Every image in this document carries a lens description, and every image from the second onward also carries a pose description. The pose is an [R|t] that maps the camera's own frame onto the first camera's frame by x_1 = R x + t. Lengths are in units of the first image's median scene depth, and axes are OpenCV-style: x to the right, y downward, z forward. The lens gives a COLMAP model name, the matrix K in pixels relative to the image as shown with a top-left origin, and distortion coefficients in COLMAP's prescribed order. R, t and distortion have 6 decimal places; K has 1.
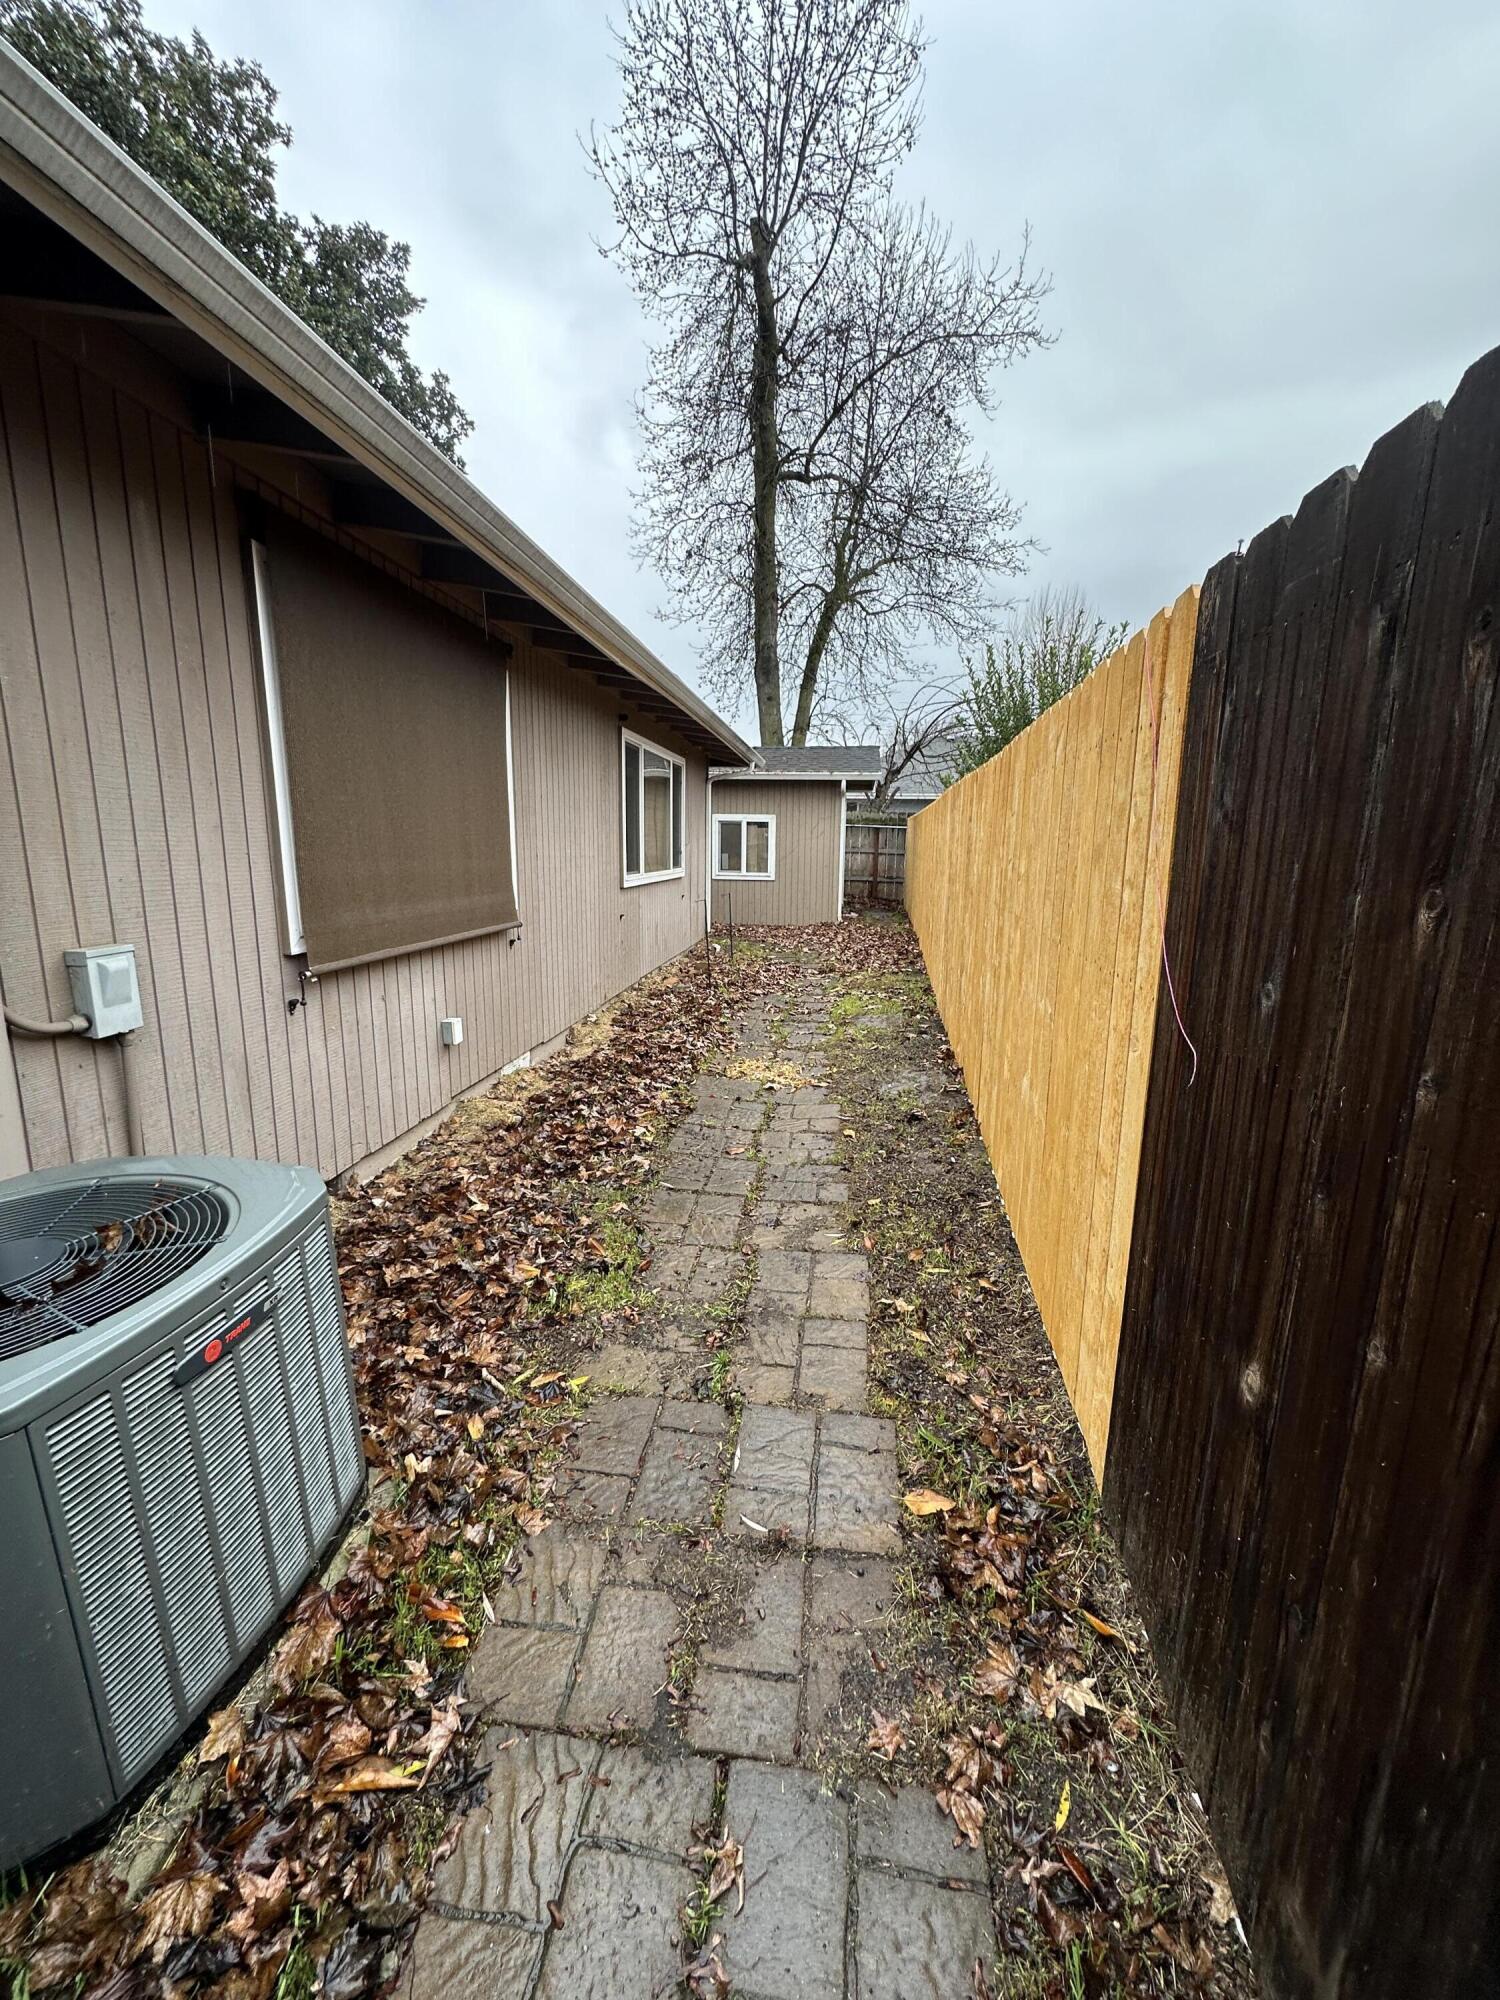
lens RADIAL K [[794.6, 0, 745.9], [0, 794.6, 1001.9], [0, 0, 1]] dist [-0.000898, -0.000122]
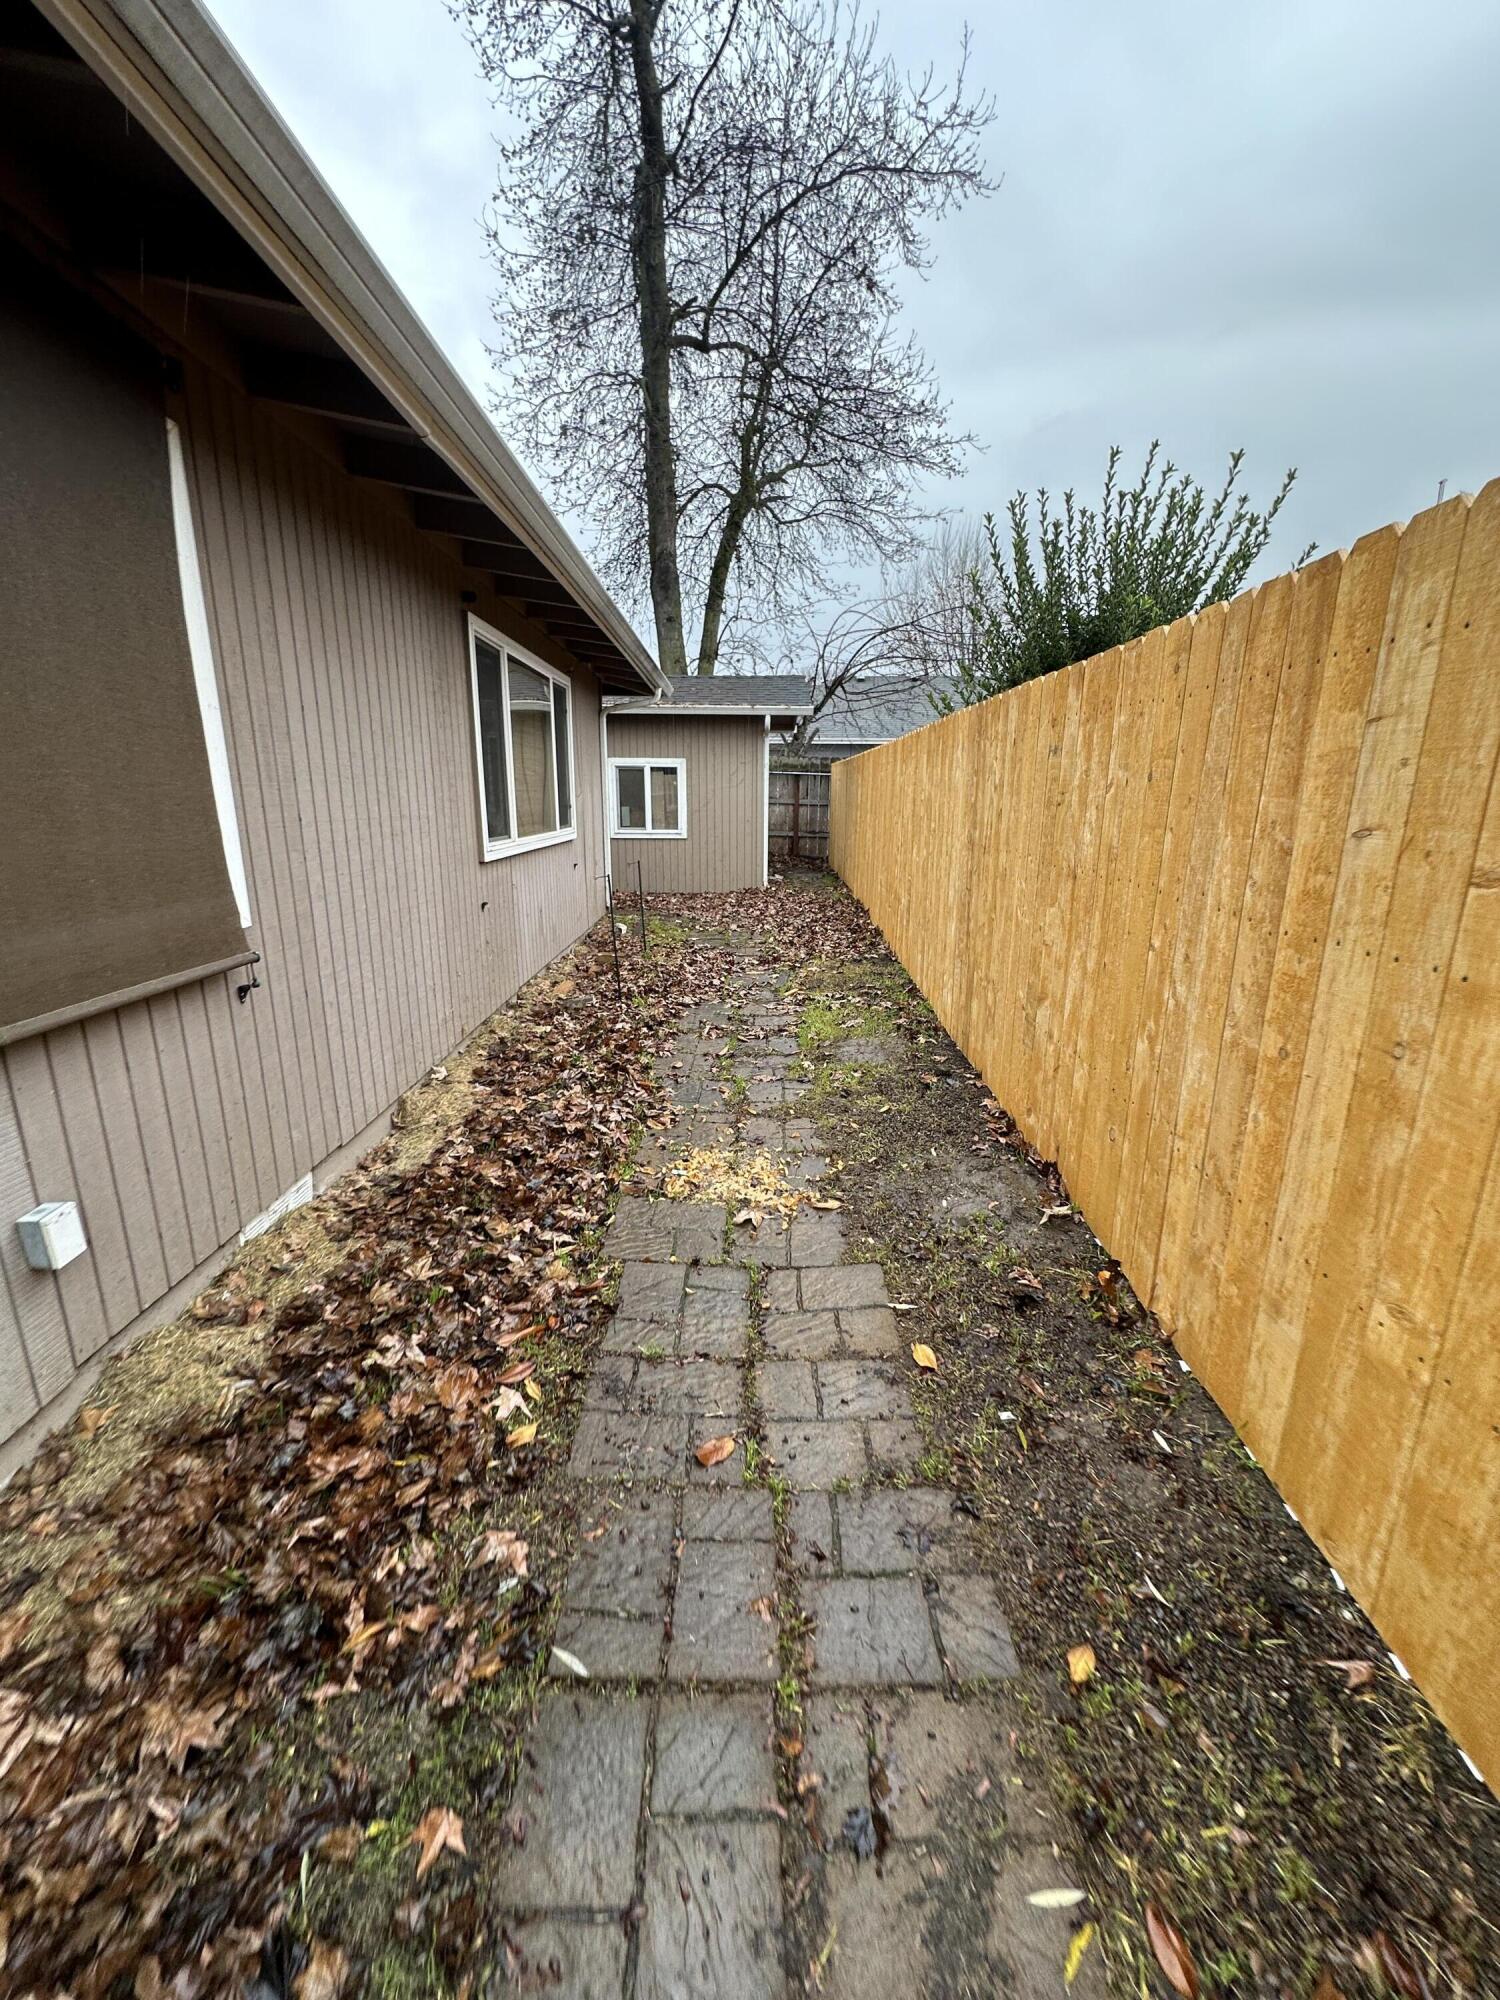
lens RADIAL K [[794.6, 0, 753.5], [0, 794.6, 996.6], [0, 0, 1]] dist [-0.000898, -0.000122]
pose [[0.990176, -0.039445, 0.134150, -0.015428], [0.032138, 0.997902, 0.056205, -0.038981], [-0.136086, -0.051341, 0.989366, 0.192011]]
